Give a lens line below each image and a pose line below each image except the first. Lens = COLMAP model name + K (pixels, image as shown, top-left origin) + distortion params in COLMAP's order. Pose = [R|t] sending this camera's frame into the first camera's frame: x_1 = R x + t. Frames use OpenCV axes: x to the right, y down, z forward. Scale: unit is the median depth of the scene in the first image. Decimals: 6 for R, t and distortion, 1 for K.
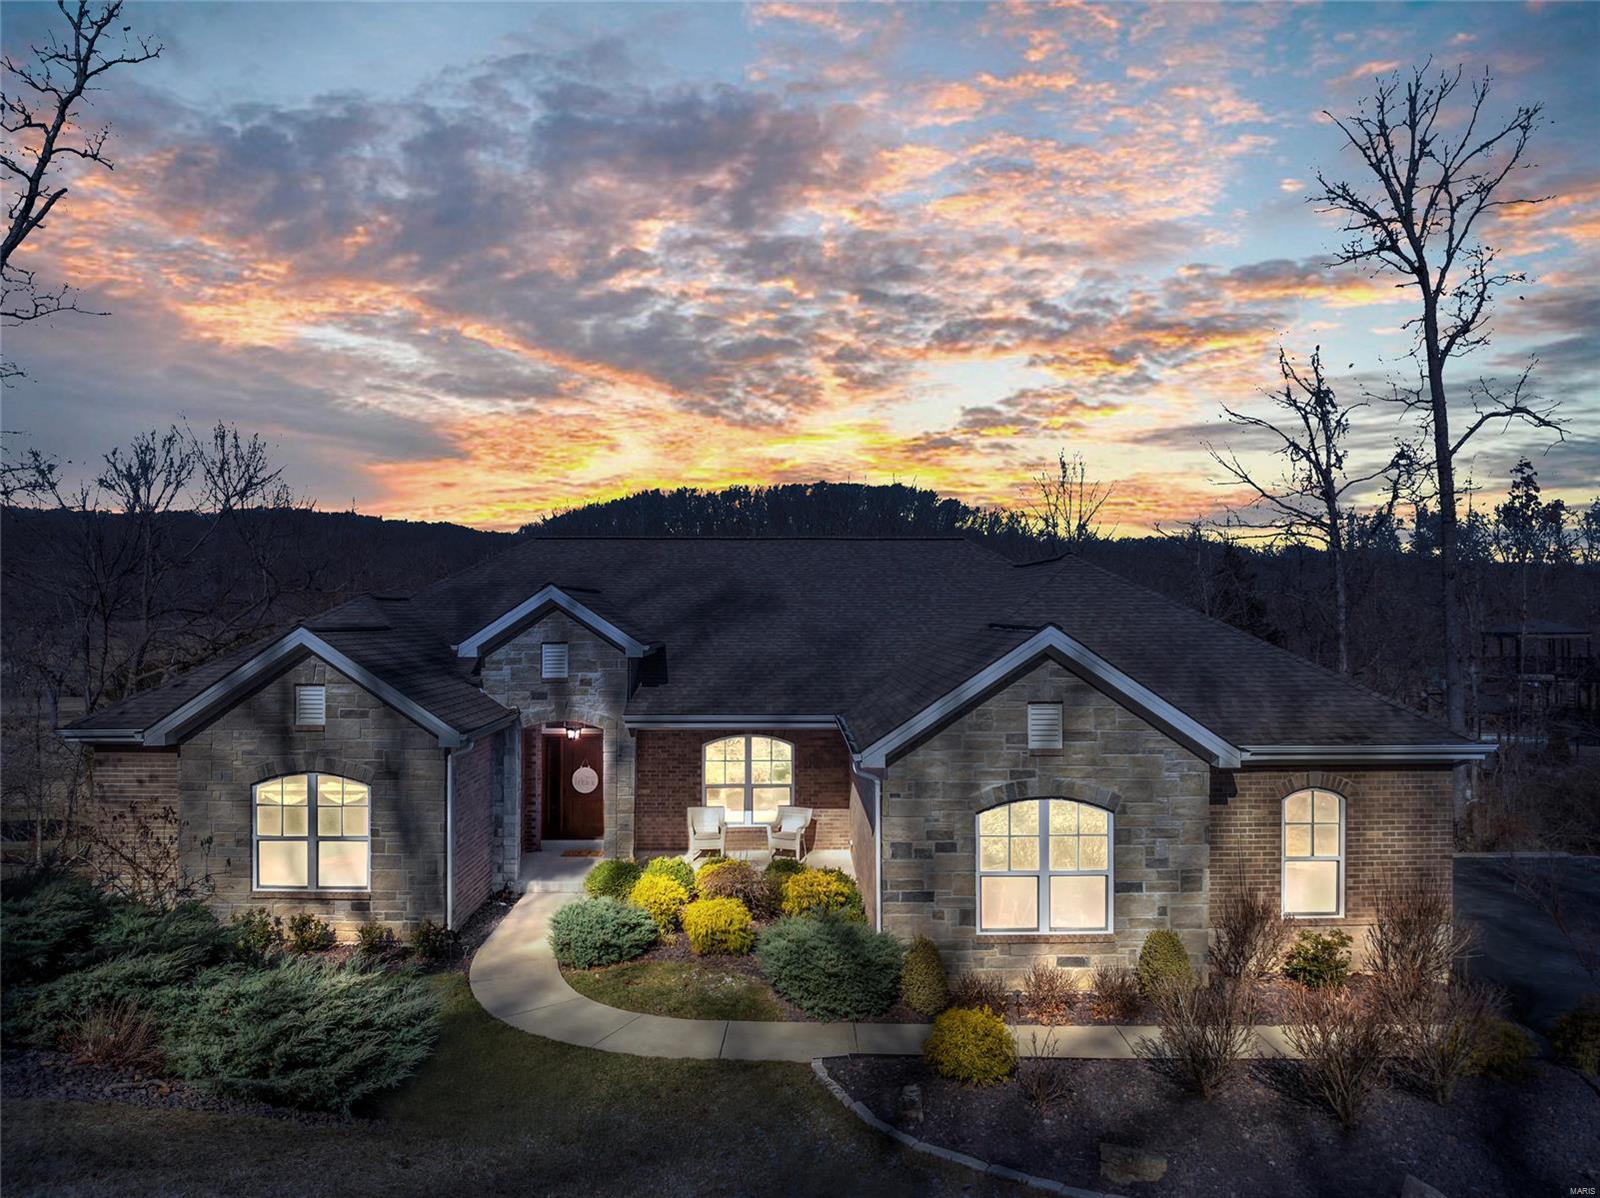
lens RADIAL K [[1137.9, 0, 804.4], [0, 1137.9, 614.7], [0, 0, 1]] dist [-0.053139, 0.027407]
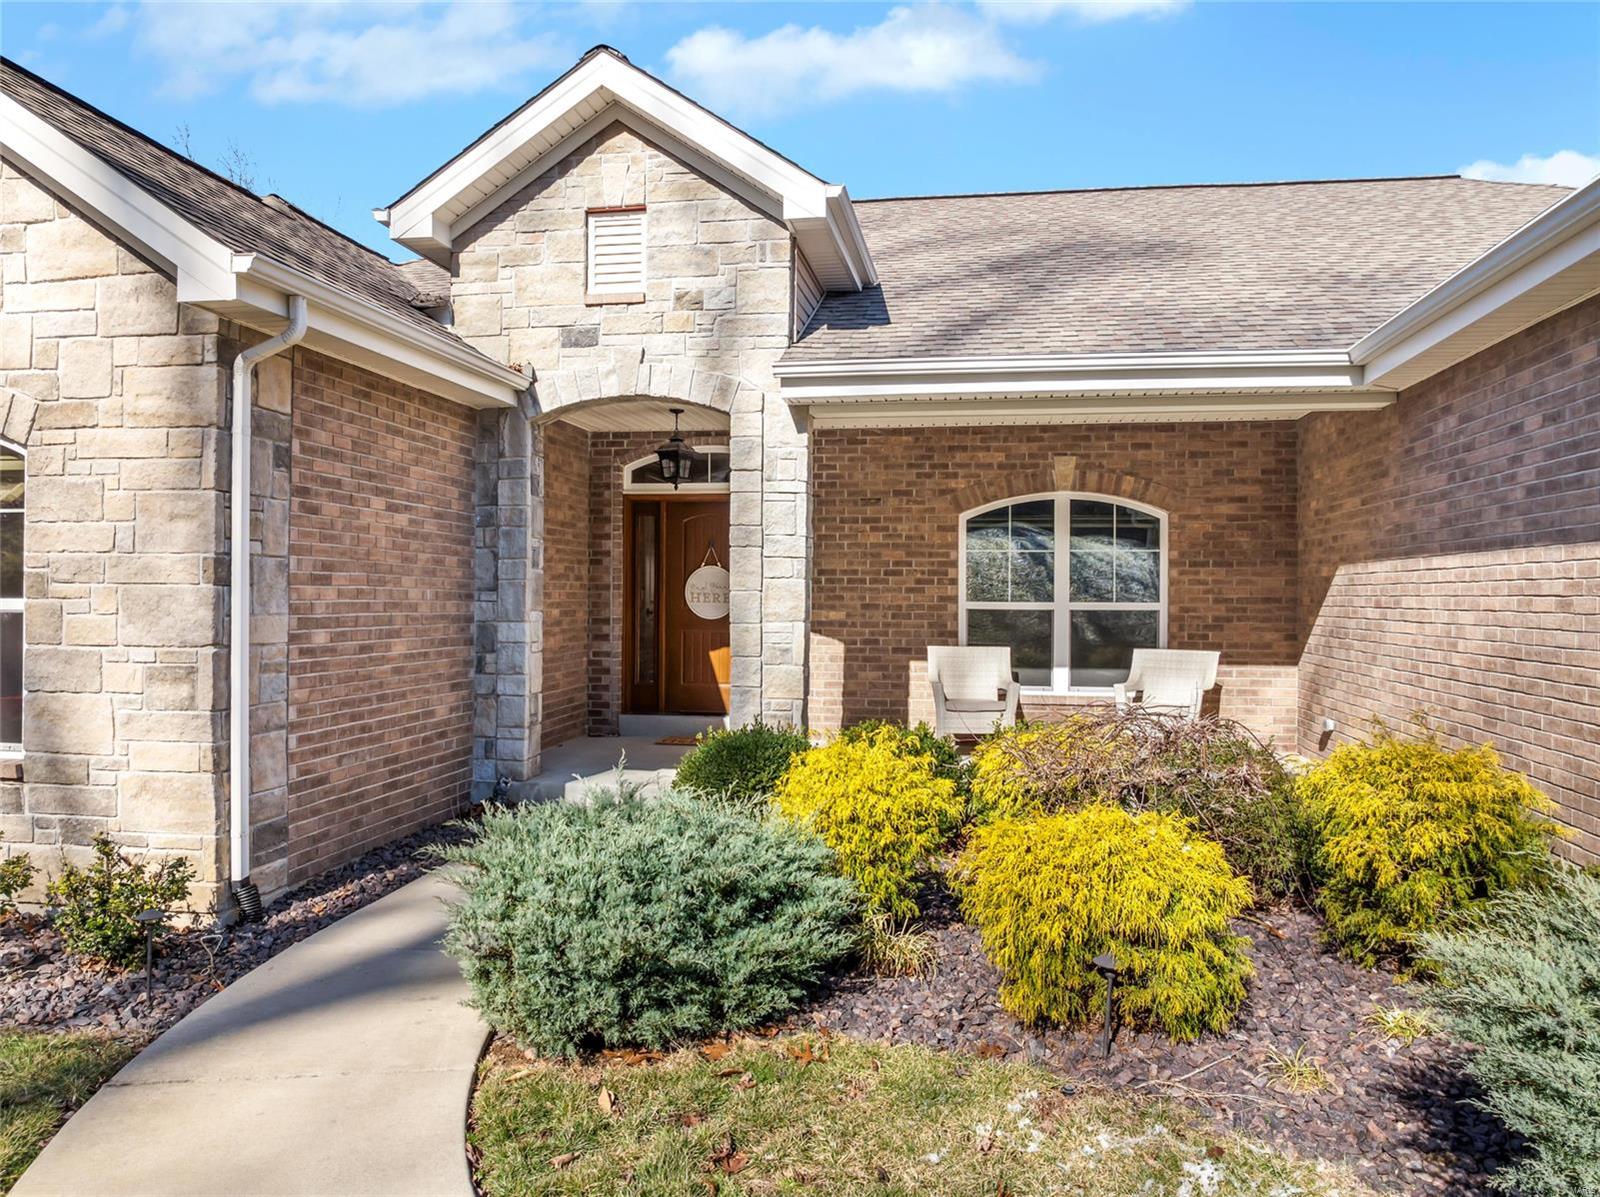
lens RADIAL K [[1137.9, 0, 792.4], [0, 1137.9, 611.3], [0, 0, 1]] dist [-0.053139, 0.027407]
pose [[0.983309, 0.006349, -0.181831, -0.095094], [-0.003239, 0.999843, 0.017397, 0.196735], [0.181913, -0.016518, 0.983176, 0.716510]]
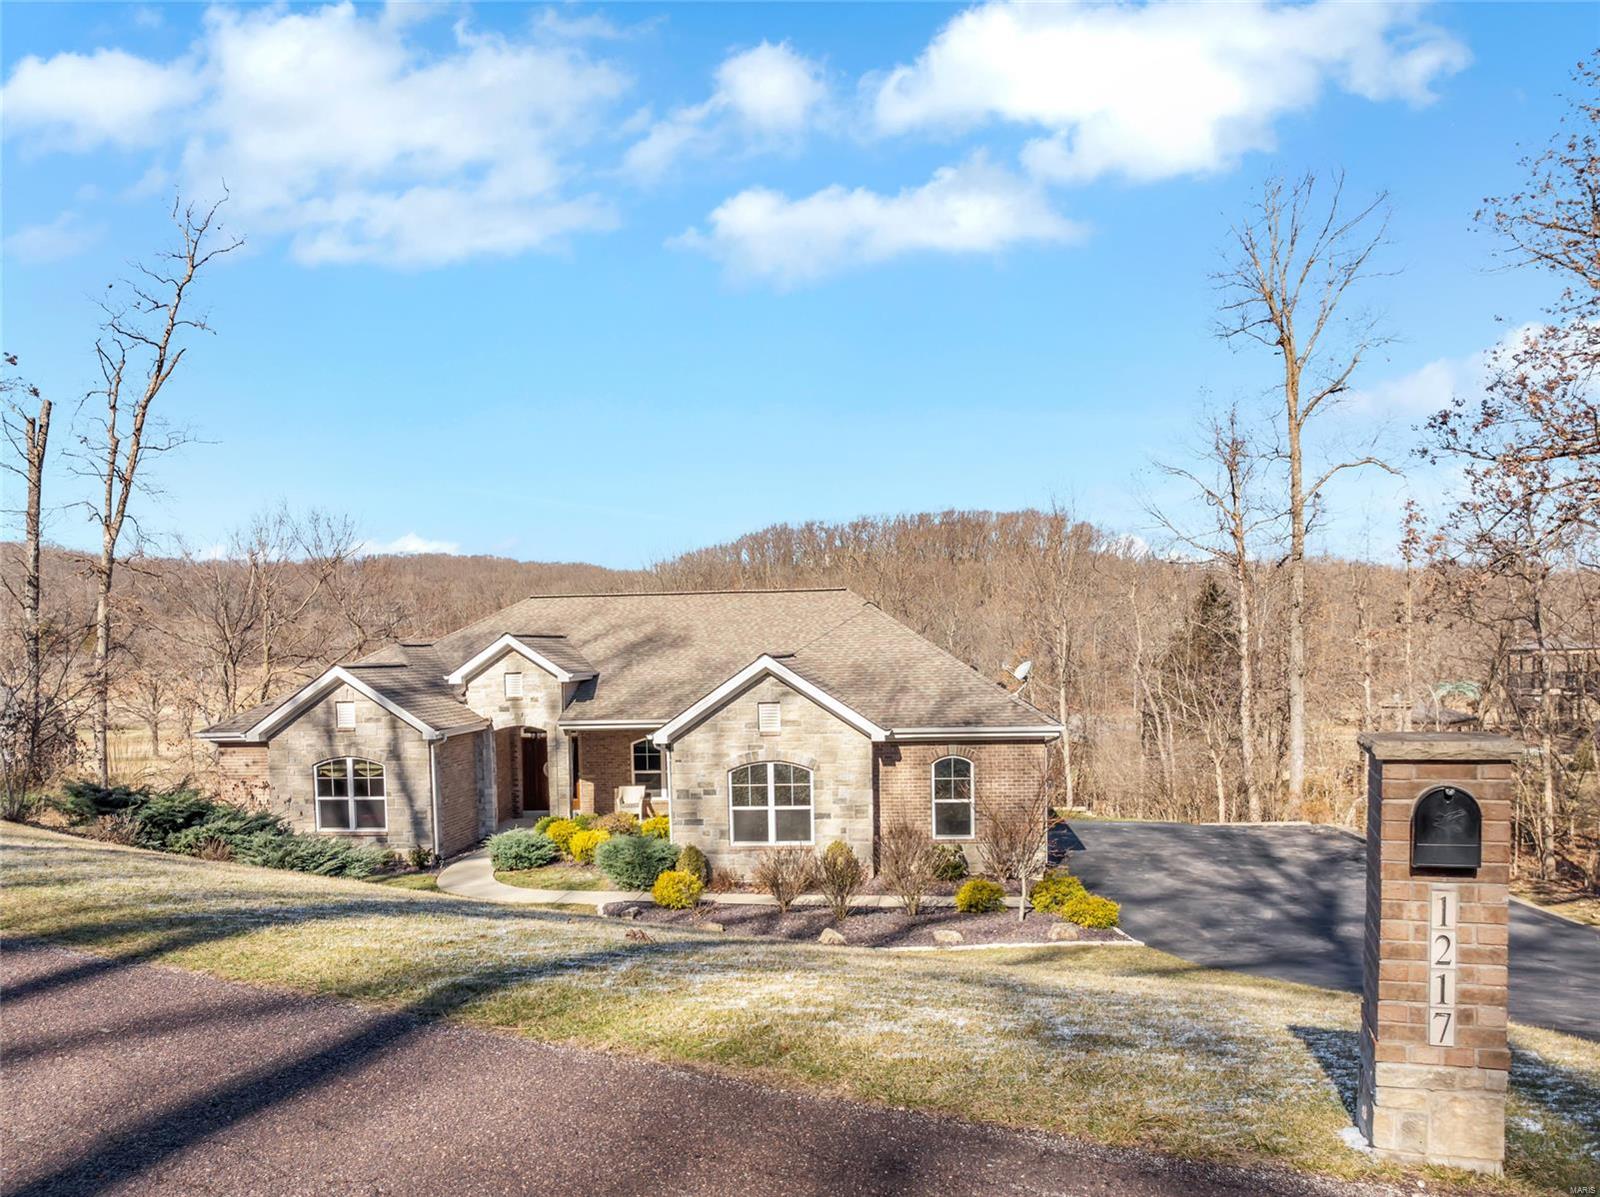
lens RADIAL K [[1137.9, 0, 841.0], [0, 1137.9, 736.5], [0, 0, 1]] dist [-0.053139, 0.027407]
pose [[0.996272, -0.014995, -0.084952, 0.398762], [0.021753, 0.996623, 0.079186, -0.000836], [0.083478, -0.080739, 0.993233, -0.533528]]
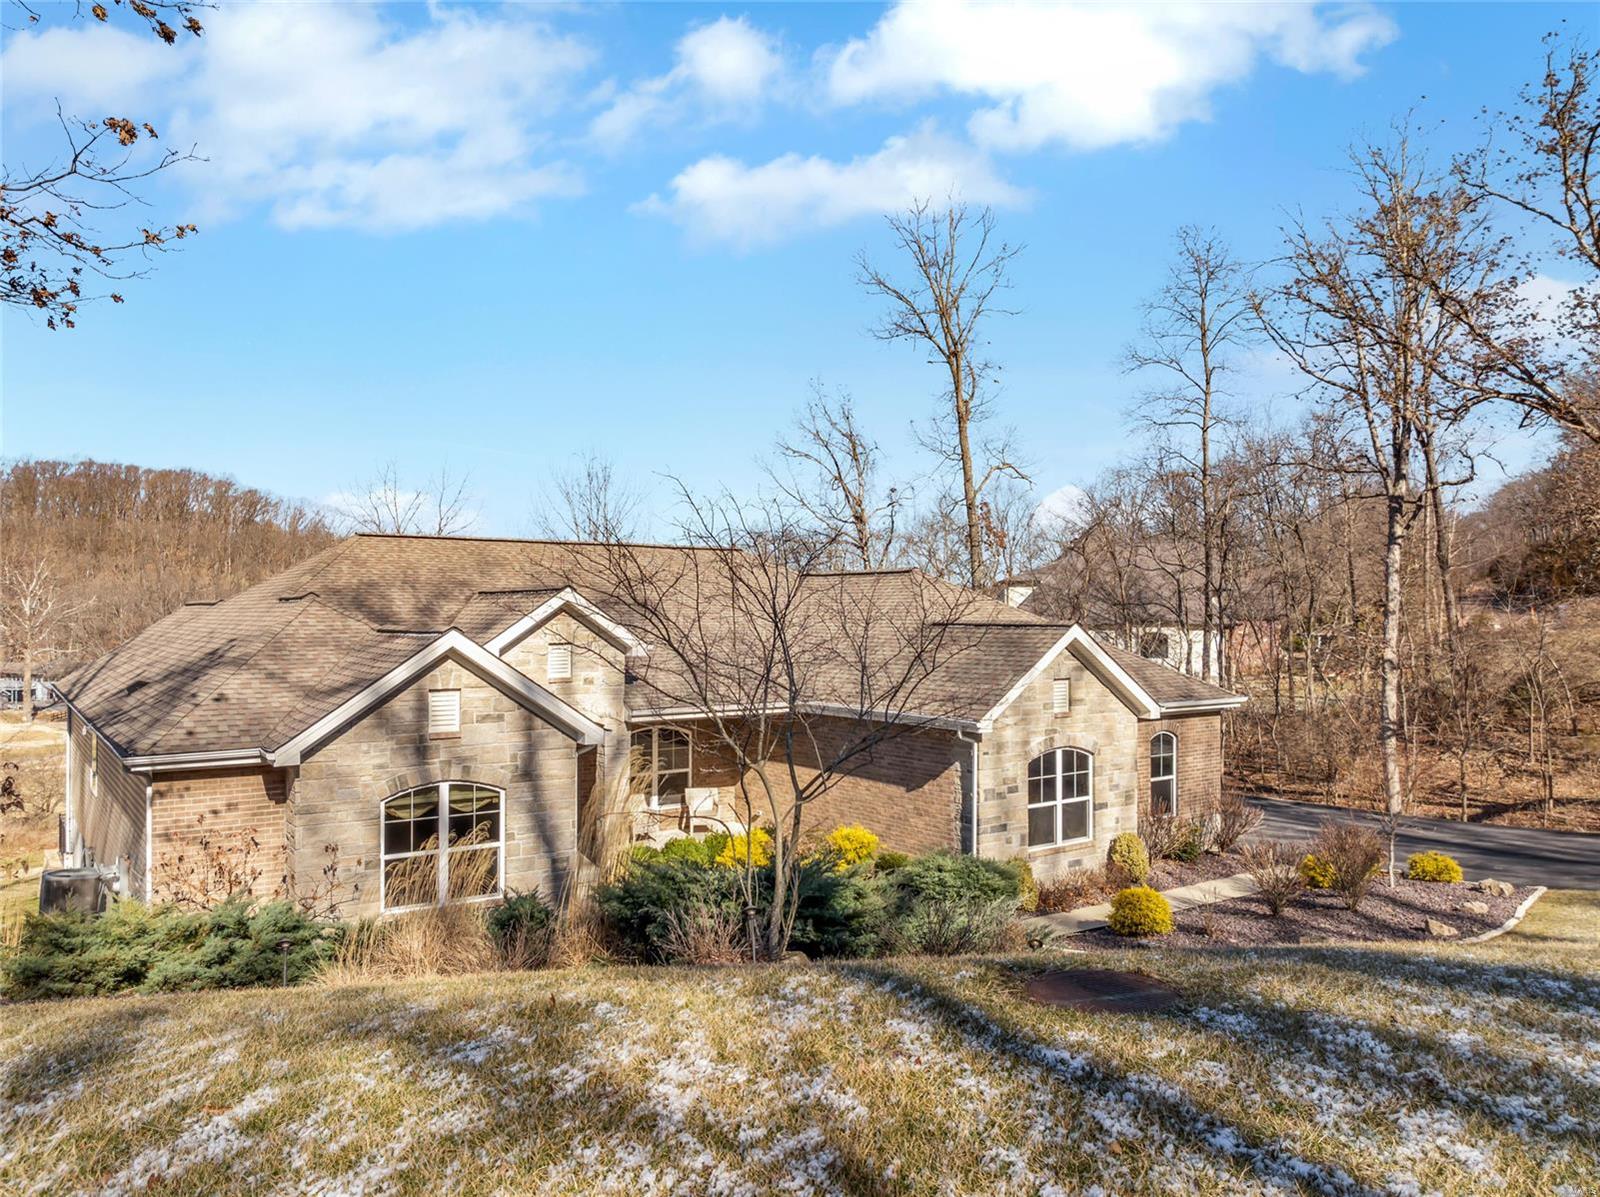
lens RADIAL K [[1137.9, 0, 807.0], [0, 1137.9, 602.7], [0, 0, 1]] dist [-0.053139, 0.027407]
pose [[0.816823, 0.005465, 0.576862, -0.744829], [0.001363, 0.999934, -0.011402, -0.000966], [-0.576886, 0.010099, 0.816762, 0.035499]]
